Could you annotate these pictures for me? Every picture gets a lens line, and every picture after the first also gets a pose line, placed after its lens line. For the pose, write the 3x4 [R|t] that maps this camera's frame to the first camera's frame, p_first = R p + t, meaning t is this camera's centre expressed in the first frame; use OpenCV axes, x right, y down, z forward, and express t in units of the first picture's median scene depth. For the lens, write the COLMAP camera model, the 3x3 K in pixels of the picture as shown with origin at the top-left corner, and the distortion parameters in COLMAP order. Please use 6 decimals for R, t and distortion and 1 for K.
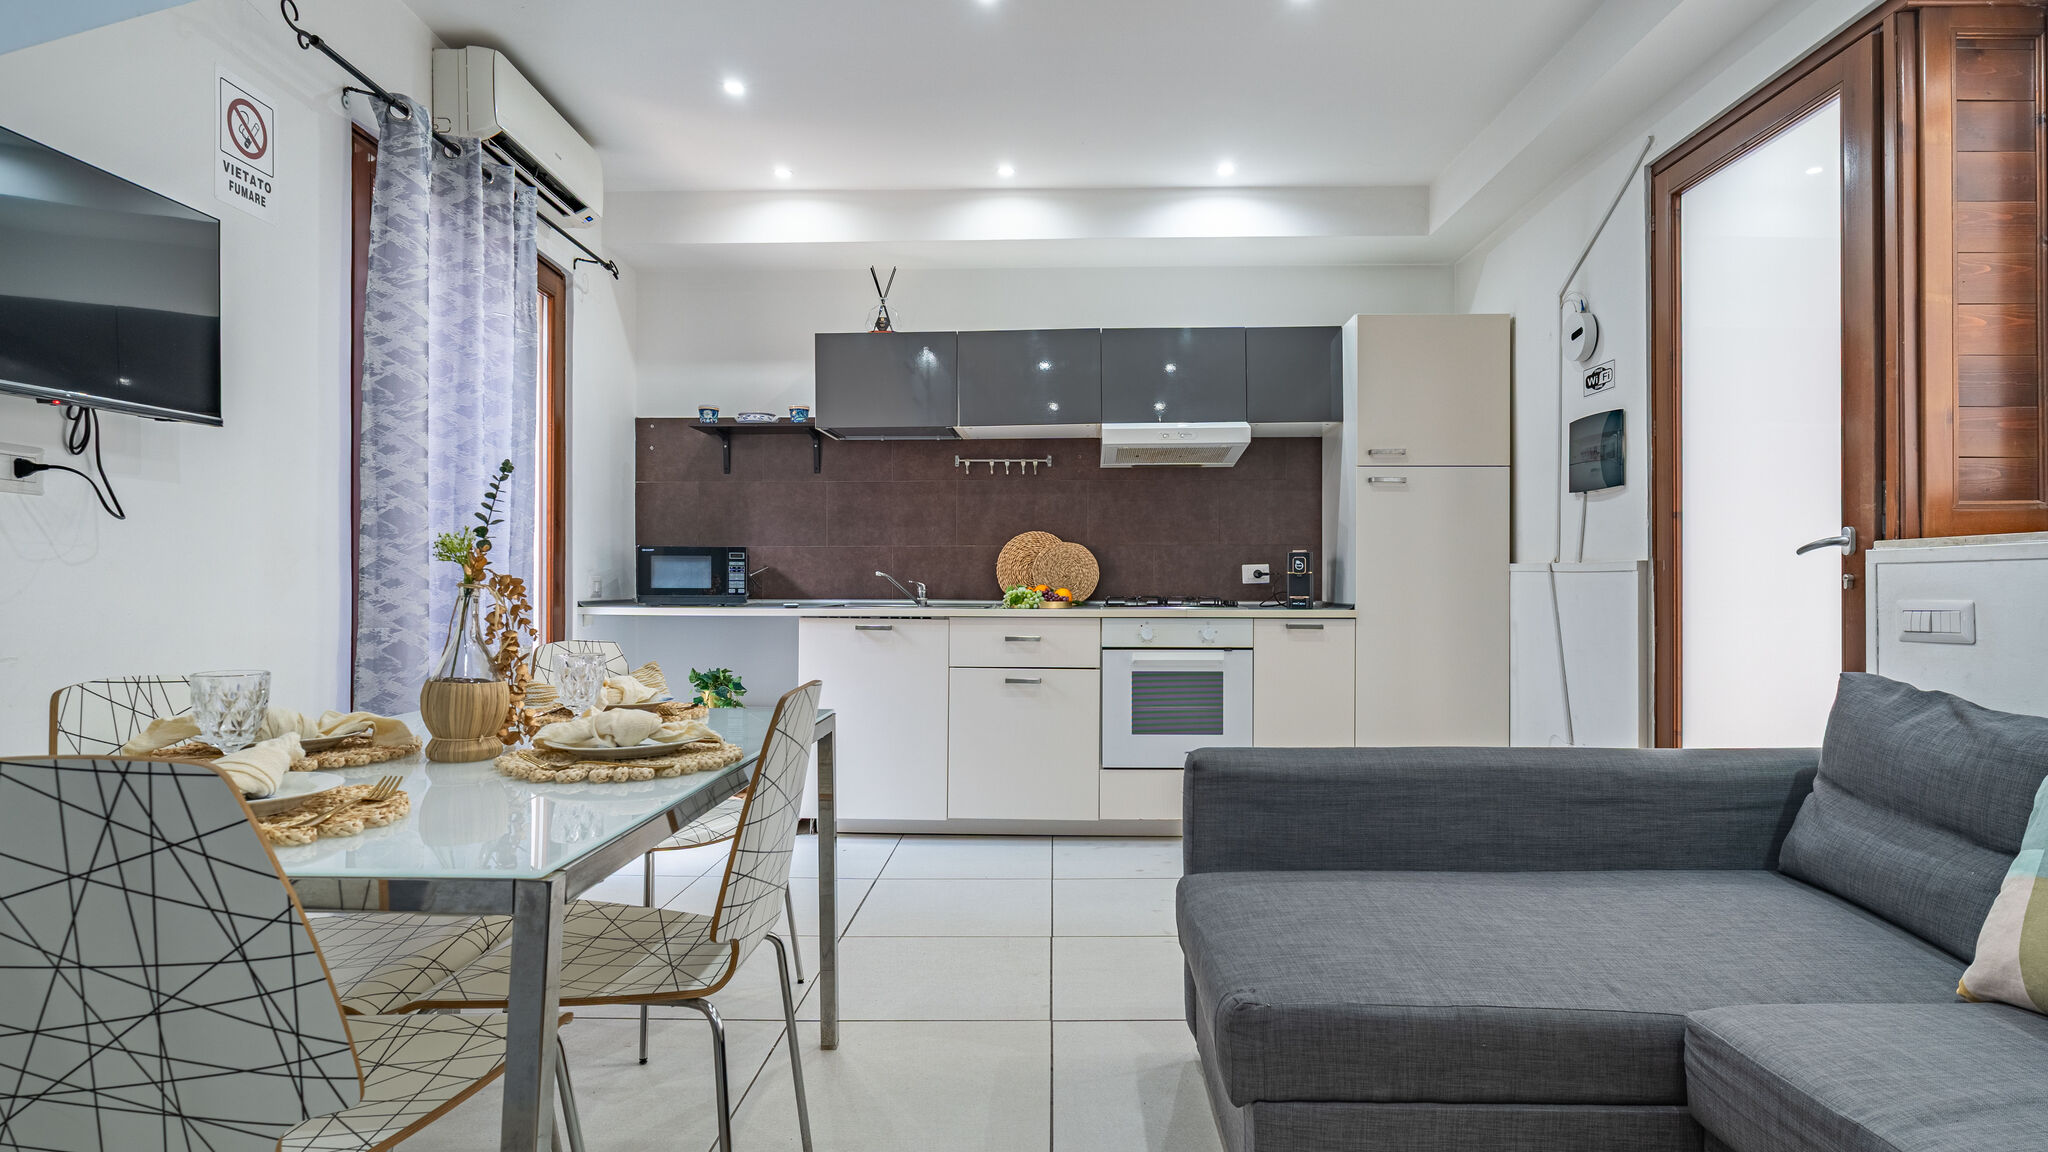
lens RADIAL K [[1070.6, 0, 1033.3], [0, 1070.6, 579.6], [0, 0, 1]] dist [0.000846, 0.001882]
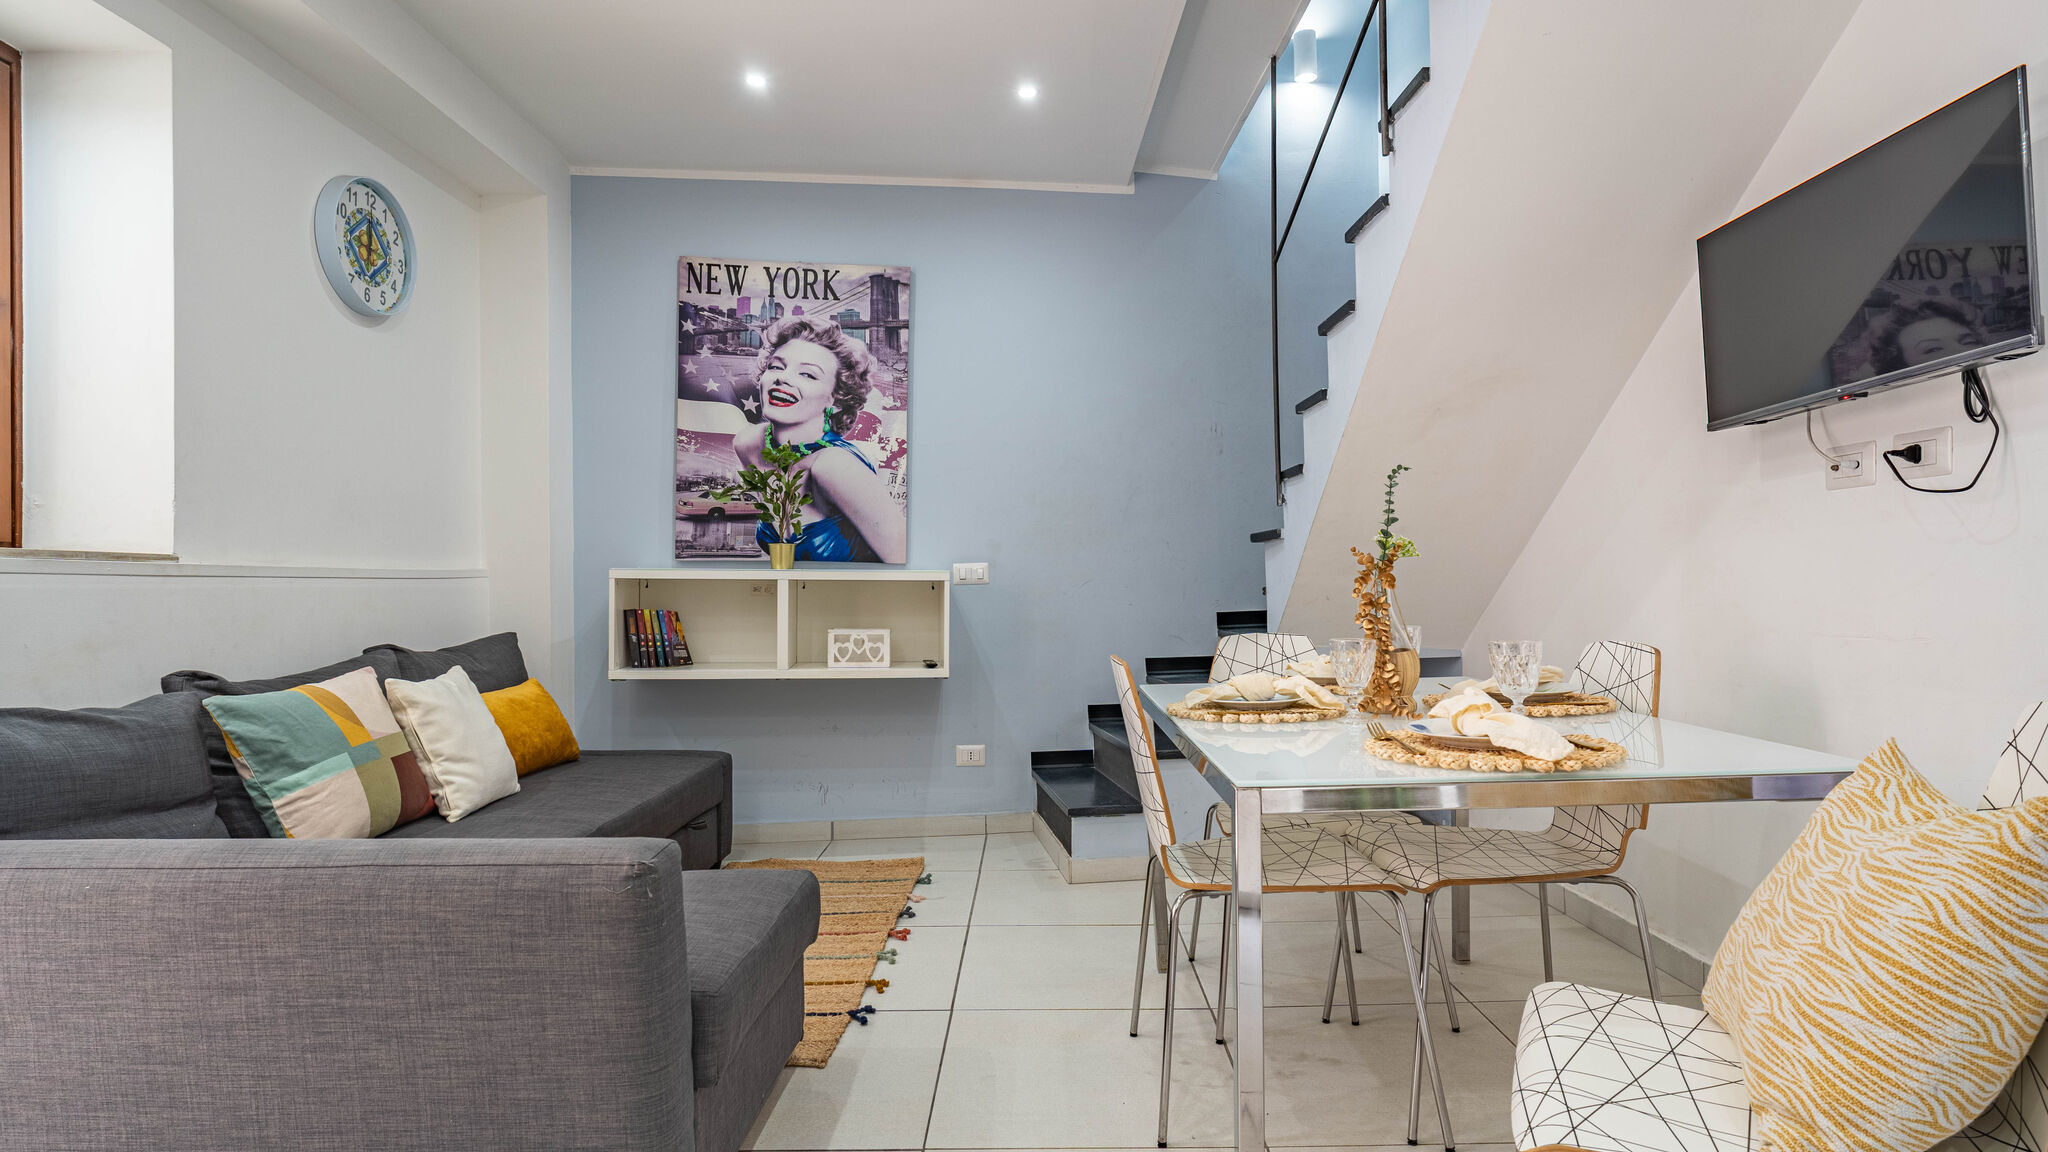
lens RADIAL K [[1044.2, 0, 1027.7], [0, 1044.2, 581.6], [0, 0, 1]] dist [-0.006042, 0.001014]
pose [[-0.999805, 0.015994, -0.011603, -0.035068], [0.016146, 0.999784, -0.013052, 0.008345], [0.011392, -0.013237, -0.999847, 0.900315]]
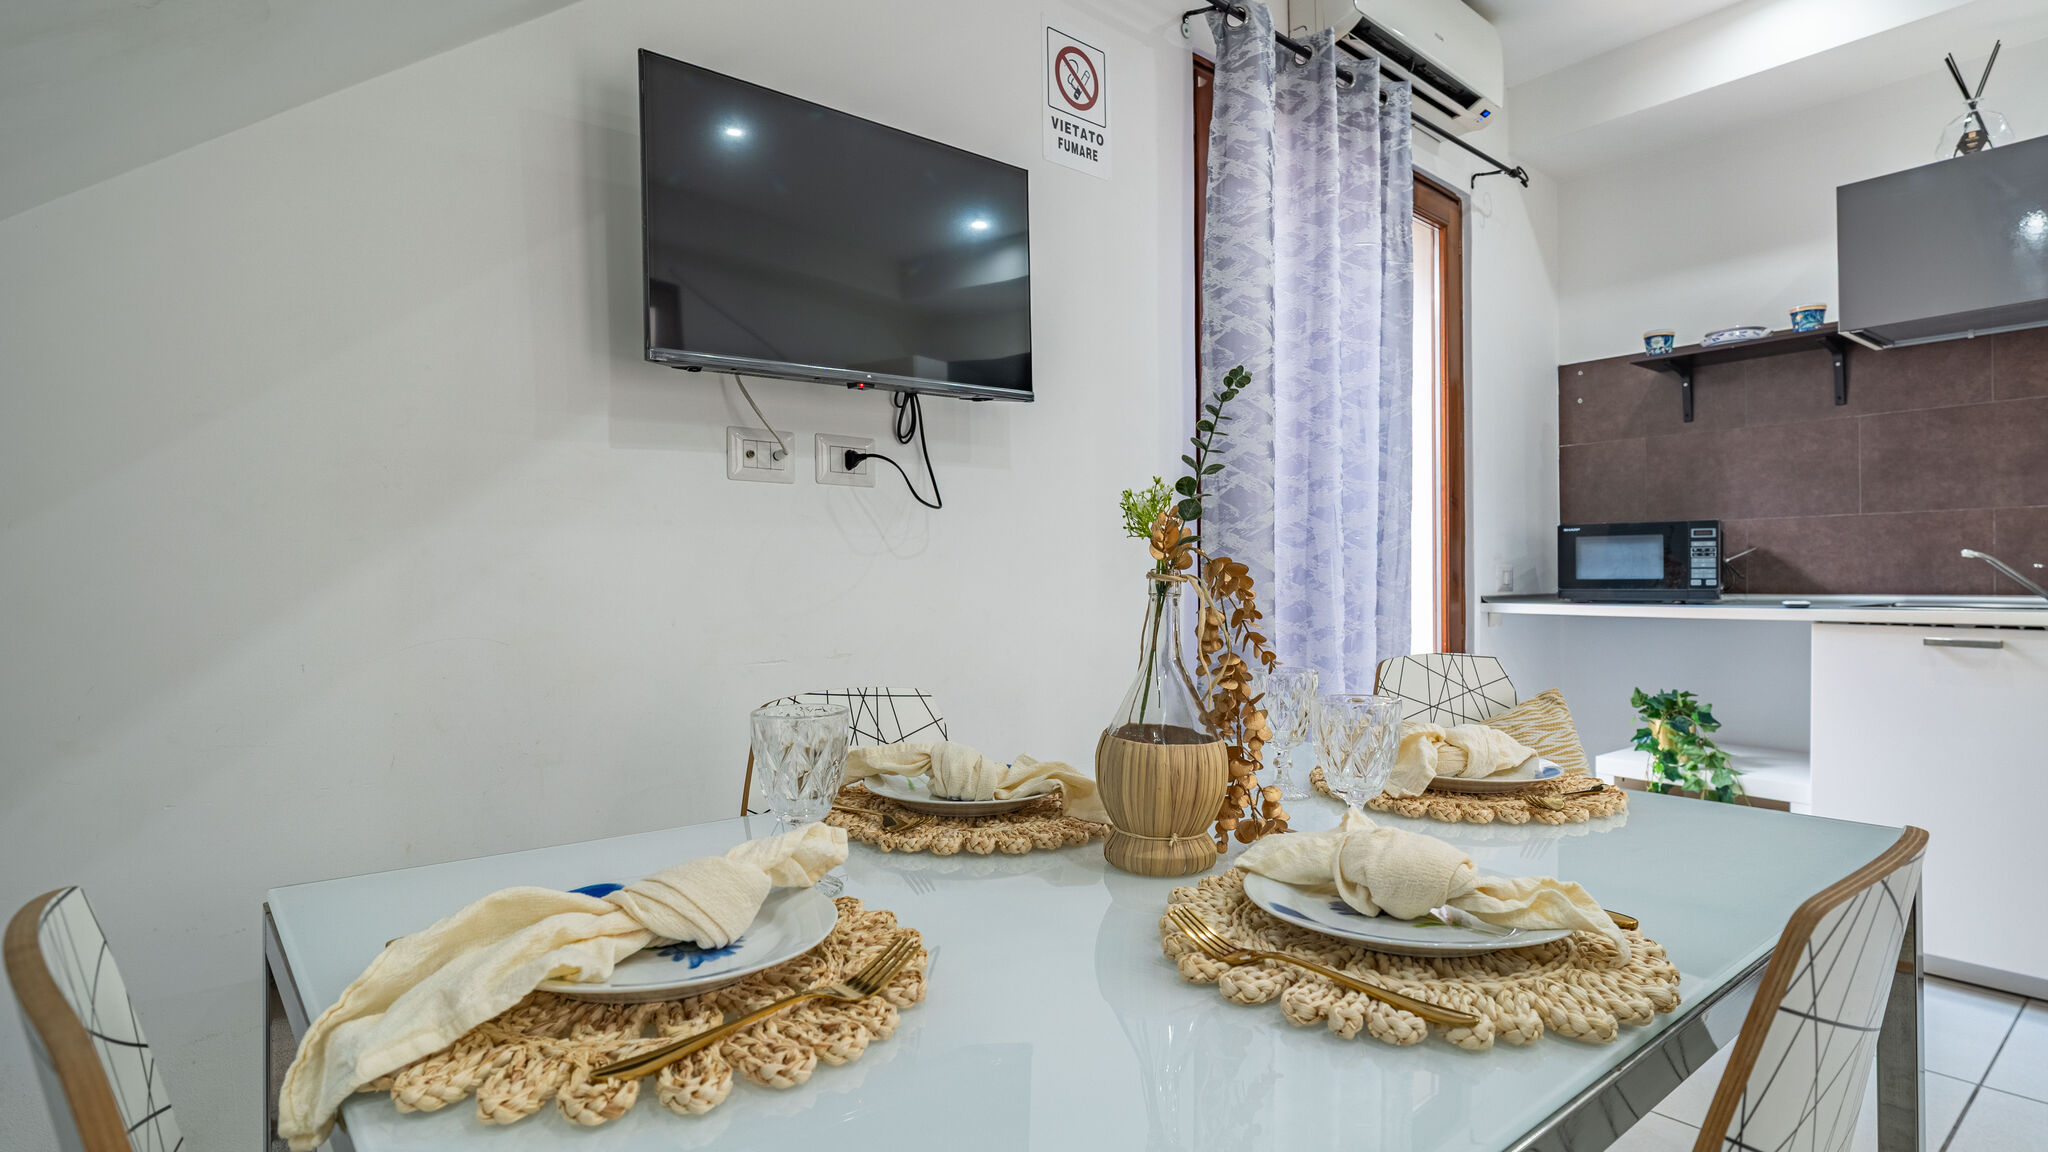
lens RADIAL K [[1047.7, 0, 1025.8], [0, 1047.7, 582.2], [0, 0, 1]] dist [-0.007604, 0.000782]
pose [[0.657221, -0.003688, -0.753689, -0.054668], [0.011264, 0.999924, 0.004929, 0.002044], [0.753613, -0.011729, 0.657213, 0.223355]]
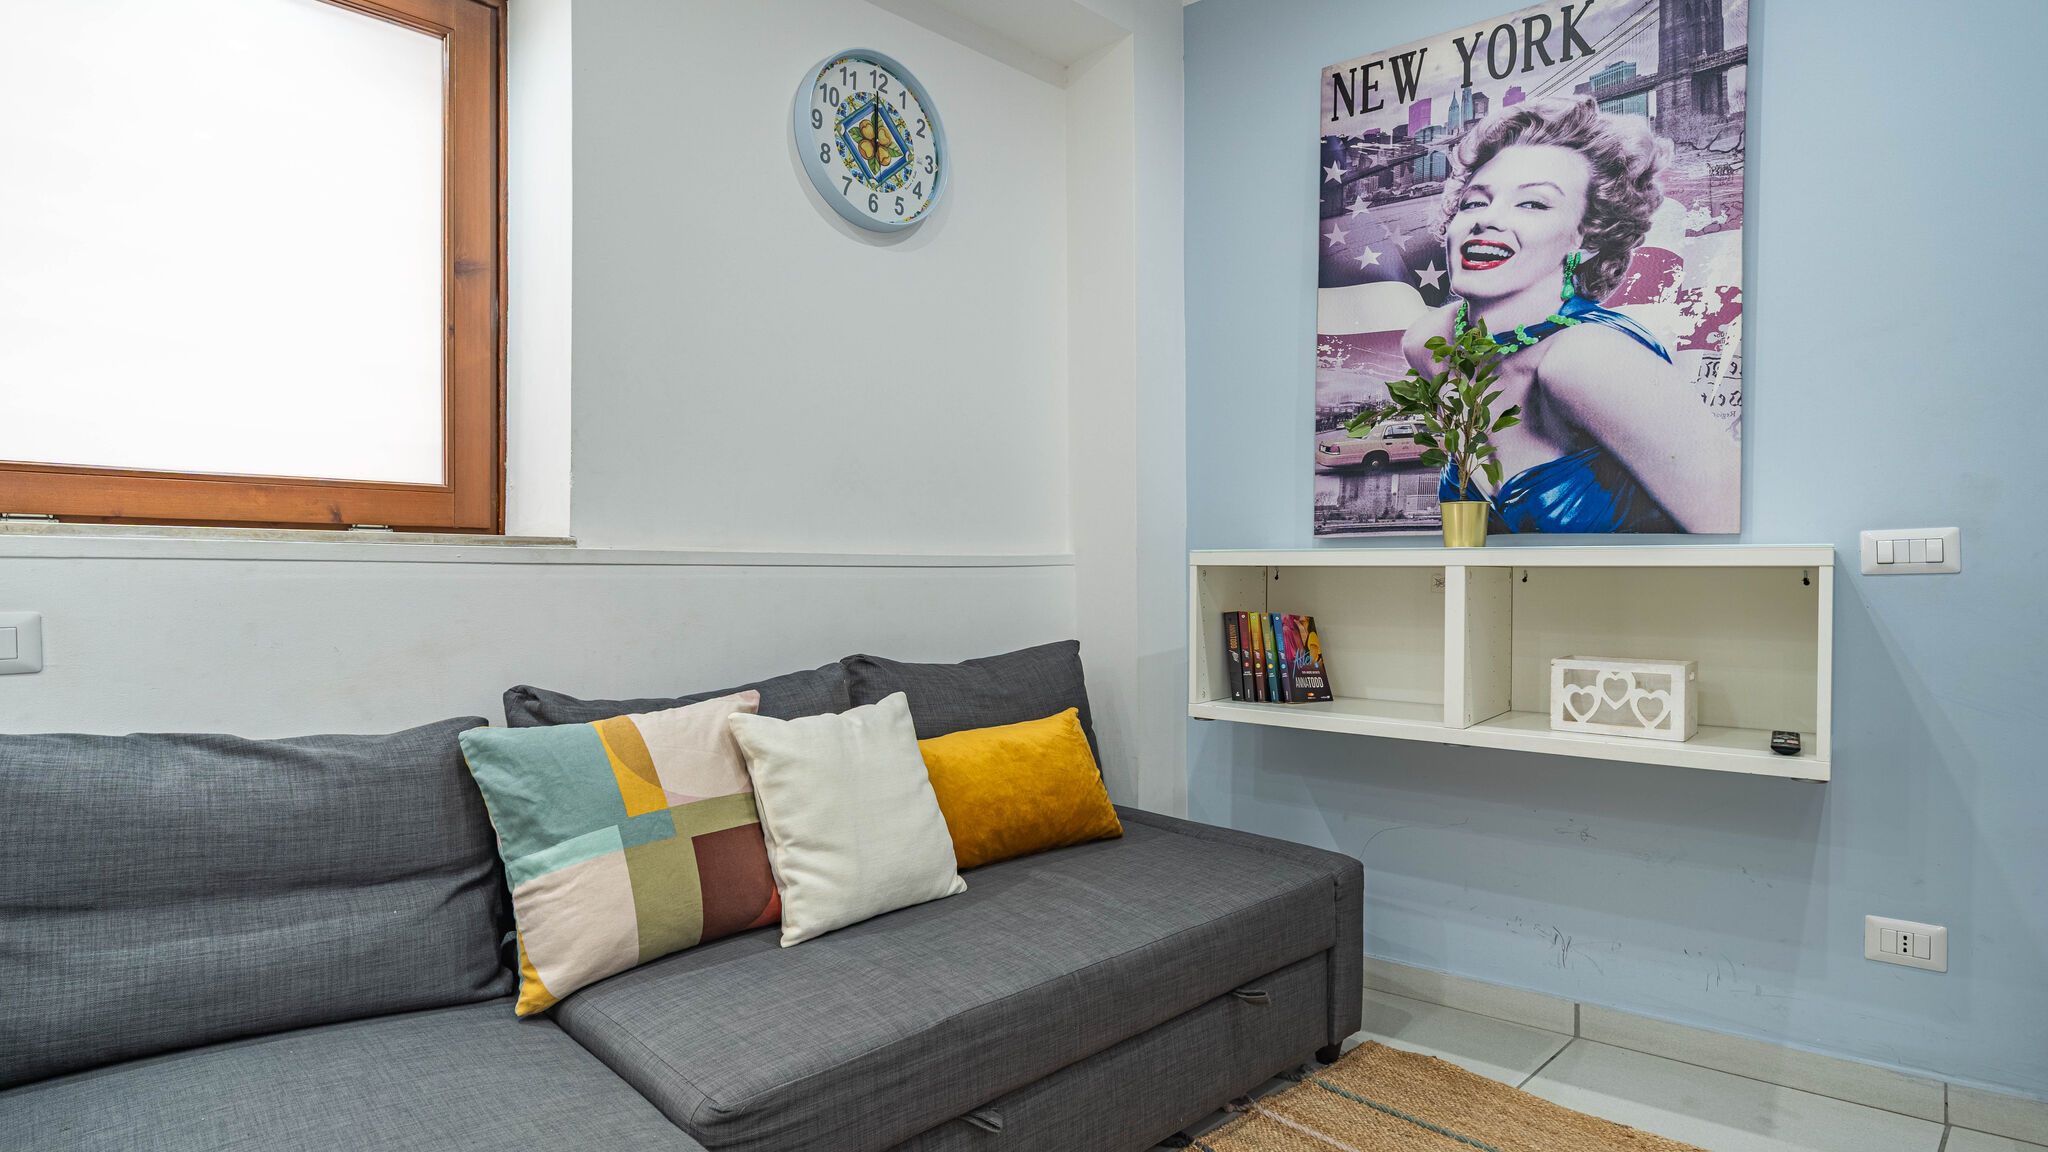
lens RADIAL K [[1038.3, 0, 1021.0], [0, 1038.3, 583.5], [0, 0, 1]] dist [-0.010986, 0.001251]
pose [[-0.701044, 0.009692, 0.713052, -0.042553], [0.003474, 0.999942, -0.010176, 0.004198], [-0.713109, -0.004657, -0.701038, 0.490972]]
